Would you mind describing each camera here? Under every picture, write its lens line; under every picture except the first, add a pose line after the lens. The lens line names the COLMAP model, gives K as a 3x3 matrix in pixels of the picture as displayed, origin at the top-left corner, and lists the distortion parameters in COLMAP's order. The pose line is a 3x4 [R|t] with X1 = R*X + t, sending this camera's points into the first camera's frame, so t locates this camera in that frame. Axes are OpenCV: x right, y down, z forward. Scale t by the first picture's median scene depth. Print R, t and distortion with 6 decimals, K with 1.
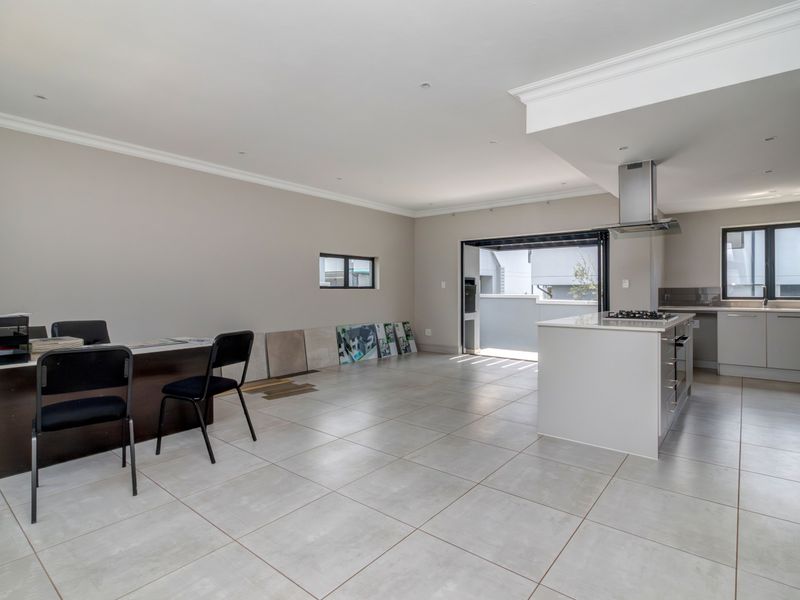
lens RADIAL K [[407.6, 0, 411.1], [0, 407.6, 292.9], [0, 0, 1]] dist [0.002950, 0.000863]
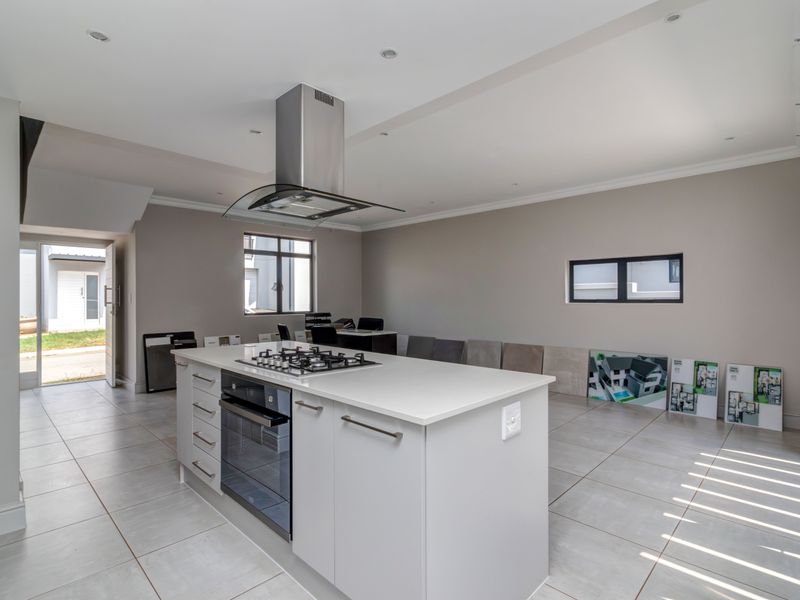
lens RADIAL K [[432.7, 0, 400.0], [0, 432.7, 300.0], [0, 0, 1]] dist [-0.003040, -0.000195]
pose [[-0.117619, -0.000153, -0.993059, 0.696614], [-0.006101, 0.999981, 0.000569, -0.013596], [0.993040, 0.006125, -0.117618, 0.715912]]
